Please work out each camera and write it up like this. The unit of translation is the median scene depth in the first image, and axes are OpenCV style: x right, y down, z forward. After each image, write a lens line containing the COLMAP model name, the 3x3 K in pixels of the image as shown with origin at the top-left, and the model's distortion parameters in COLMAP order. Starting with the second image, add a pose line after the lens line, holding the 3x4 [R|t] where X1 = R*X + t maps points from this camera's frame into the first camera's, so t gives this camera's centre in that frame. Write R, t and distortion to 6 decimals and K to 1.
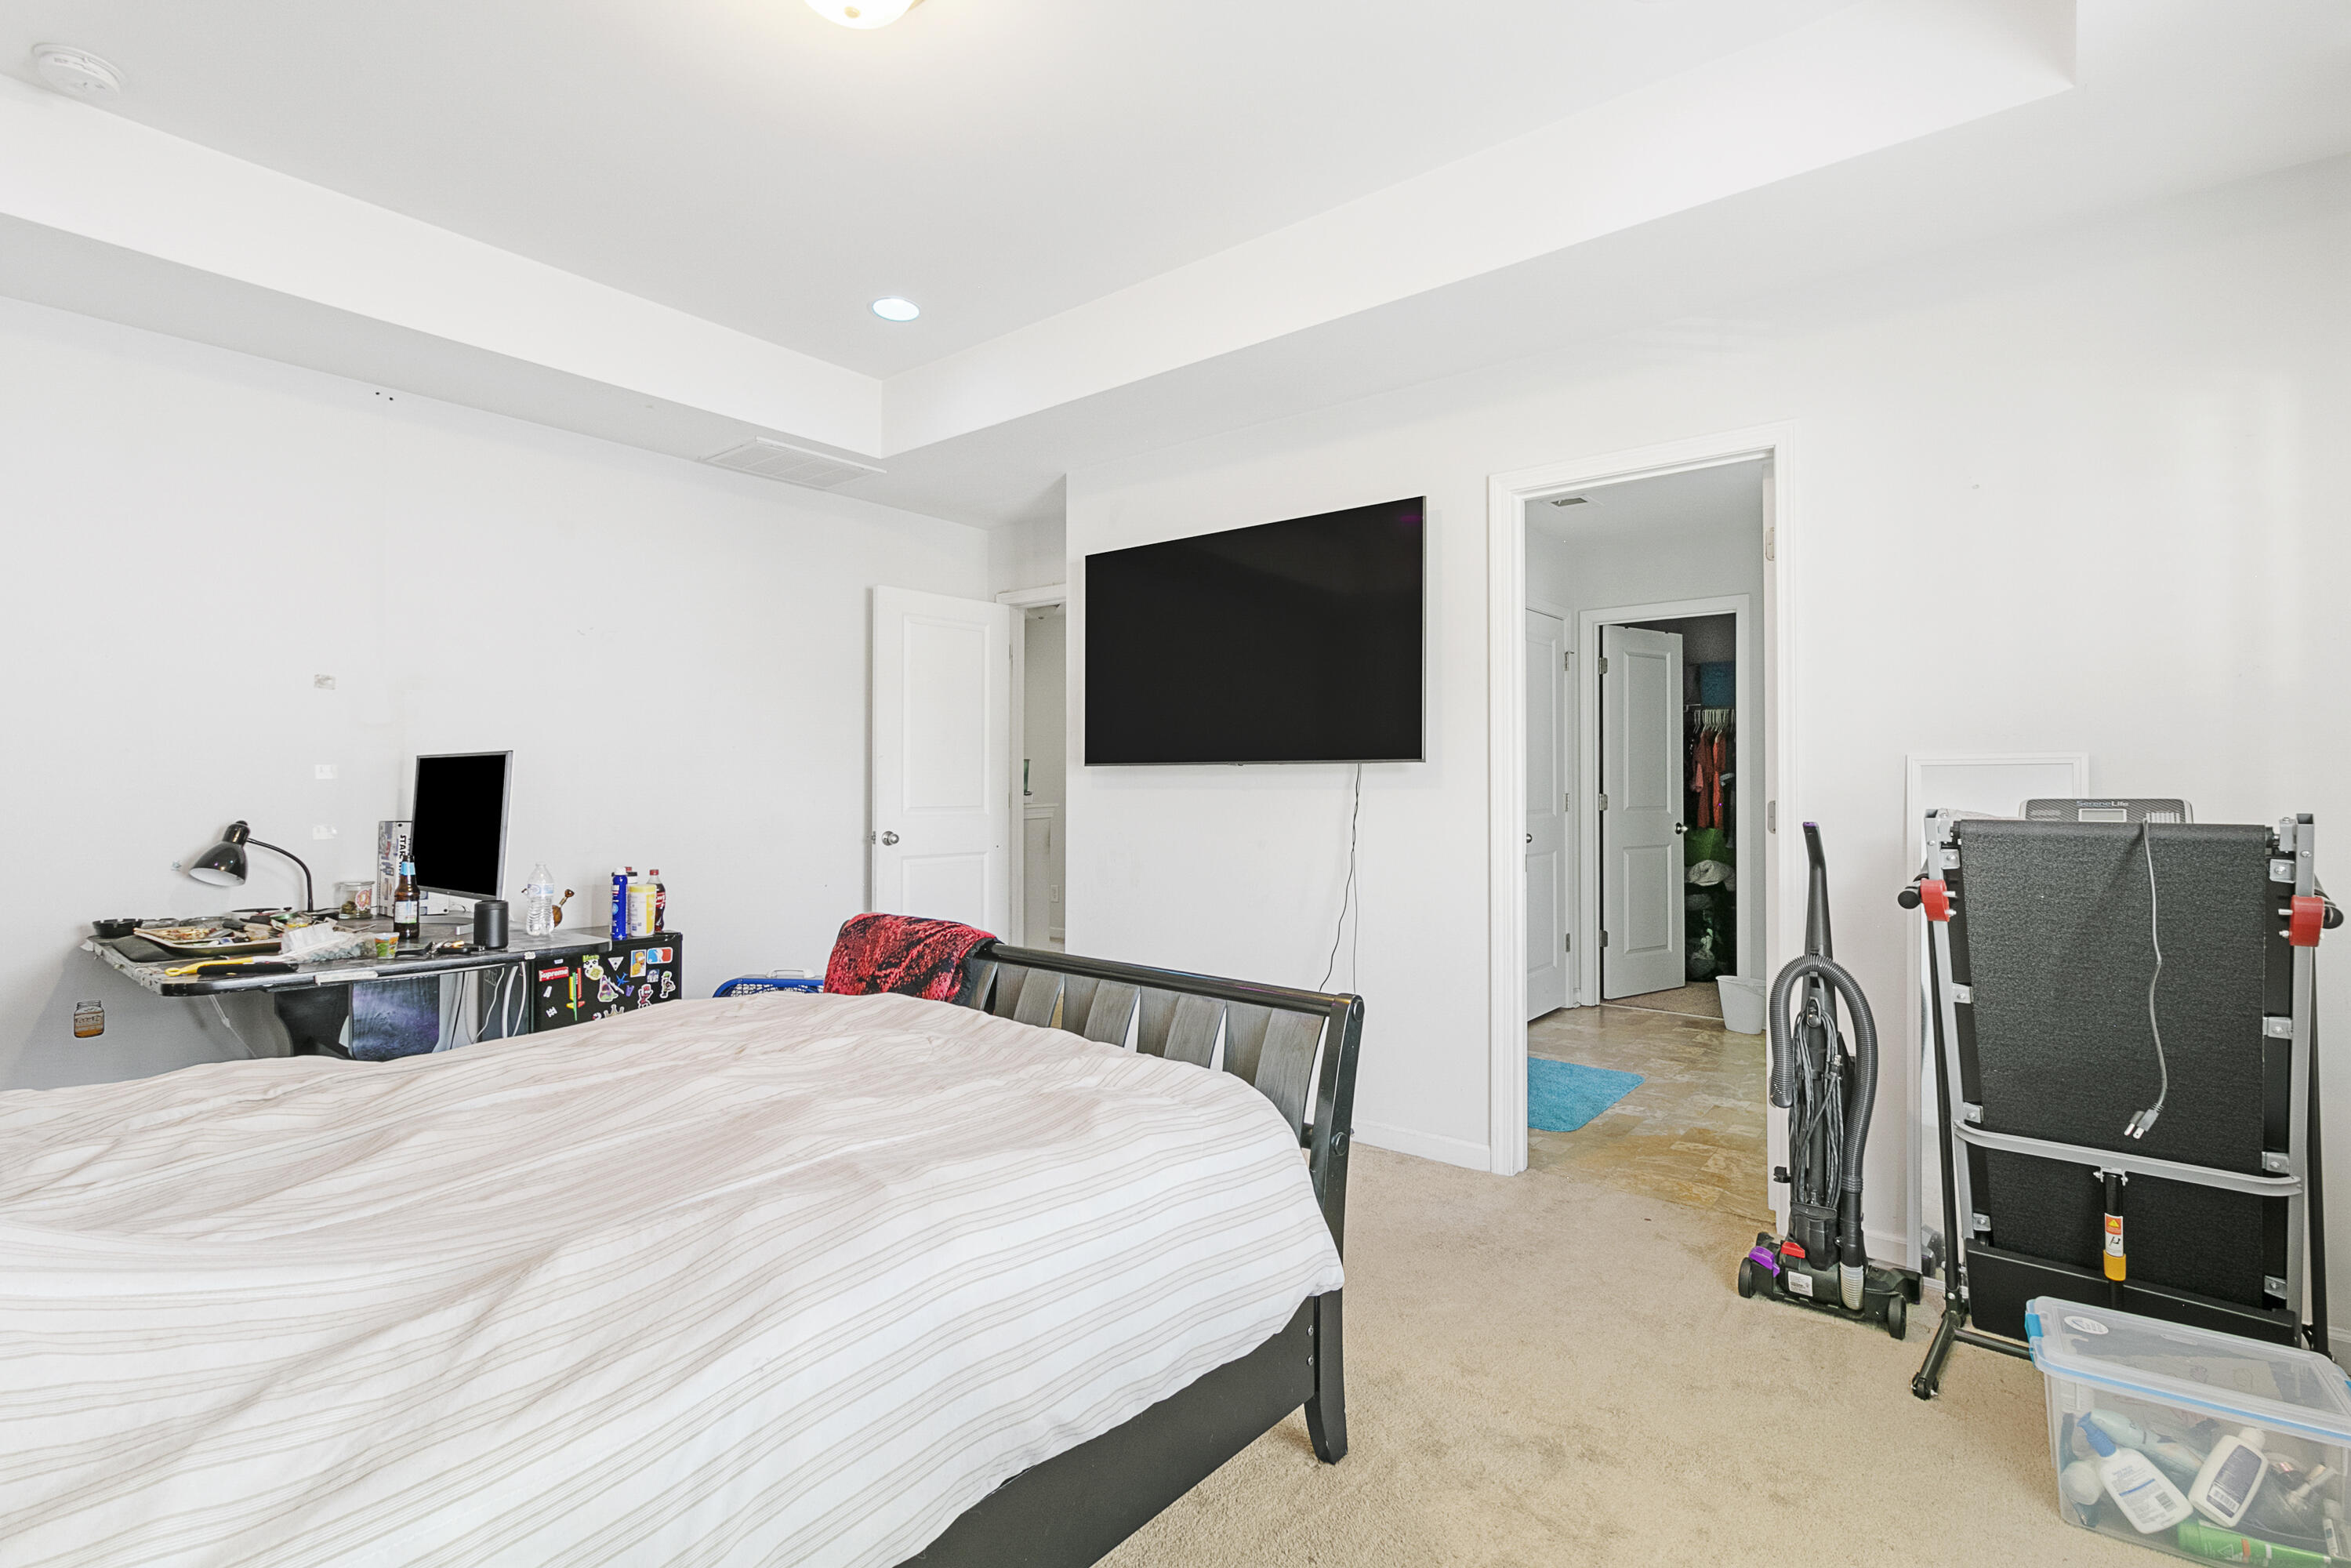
lens RADIAL K [[1105.1, 0, 1183.8], [0, 1105.1, 784.6], [0, 0, 1]] dist [-0.000763, 0.000752]
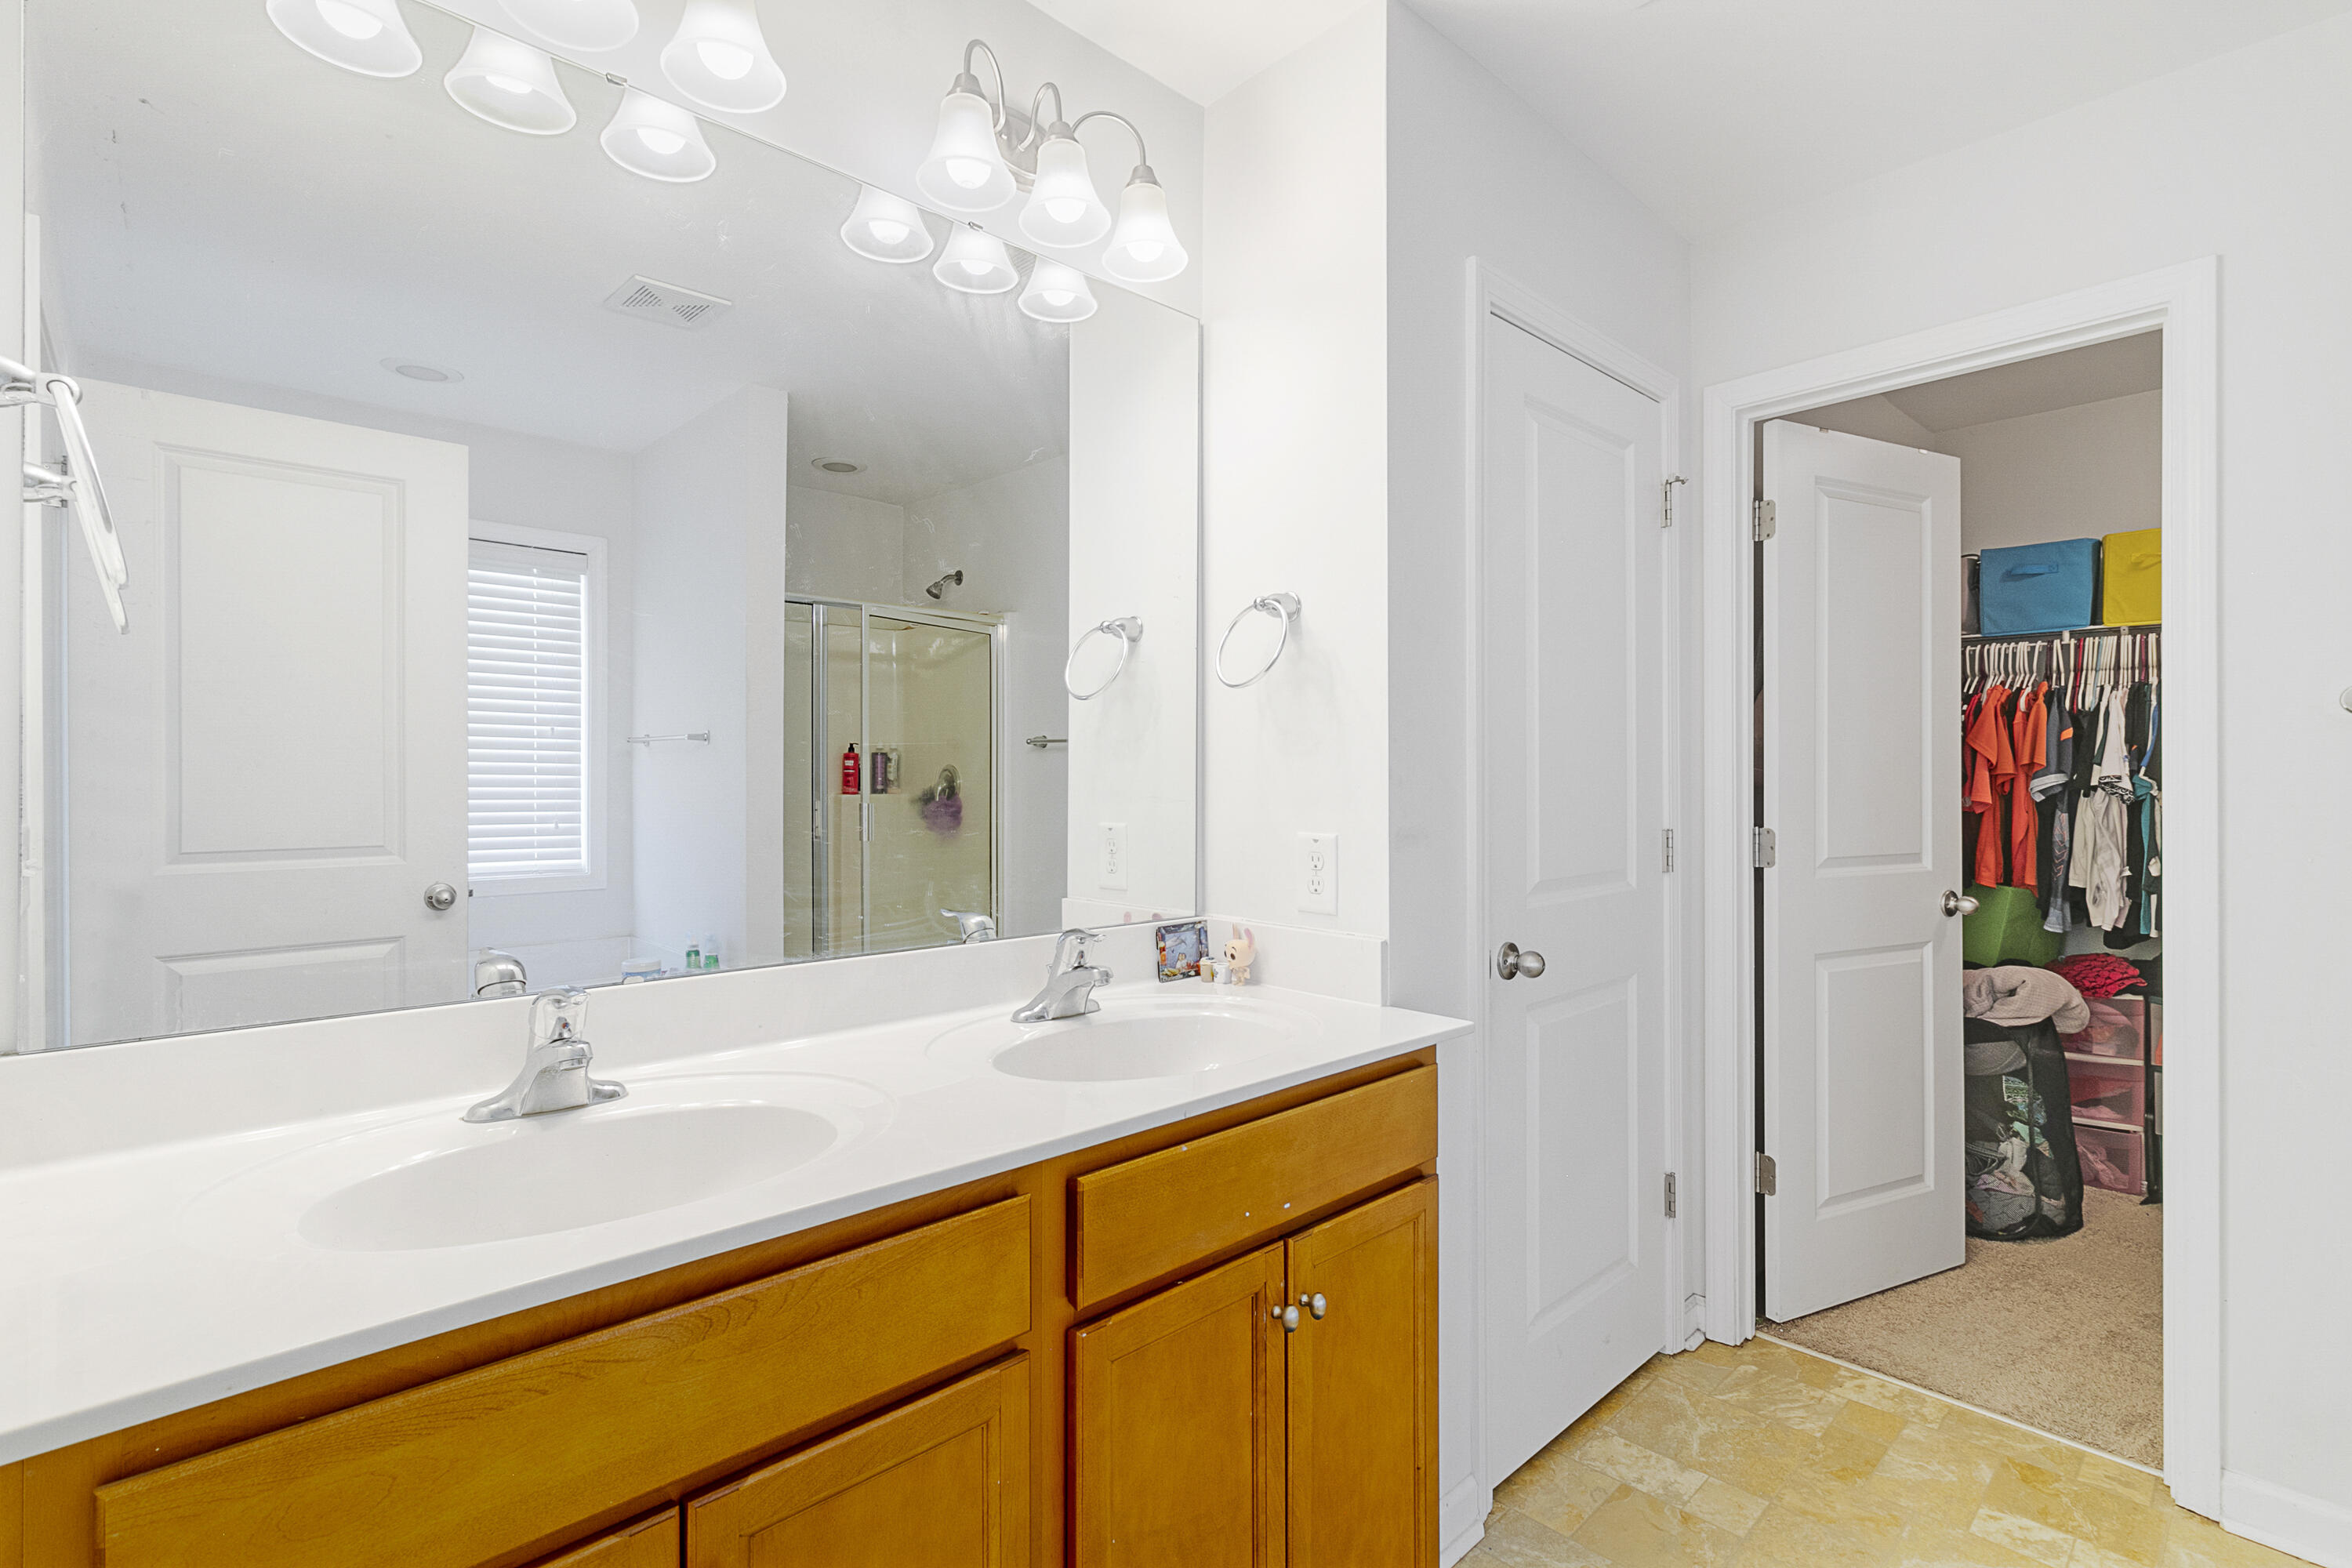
lens RADIAL K [[1105.5, 0, 1184.3], [0, 1105.5, 784.6], [0, 0, 1]] dist [-0.000763, 0.000752]
pose [[0.990249, -0.003665, -0.139261, 0.203541], [0.004411, 0.999978, 0.005046, -0.010604], [0.139239, -0.005611, 0.990243, 0.511464]]
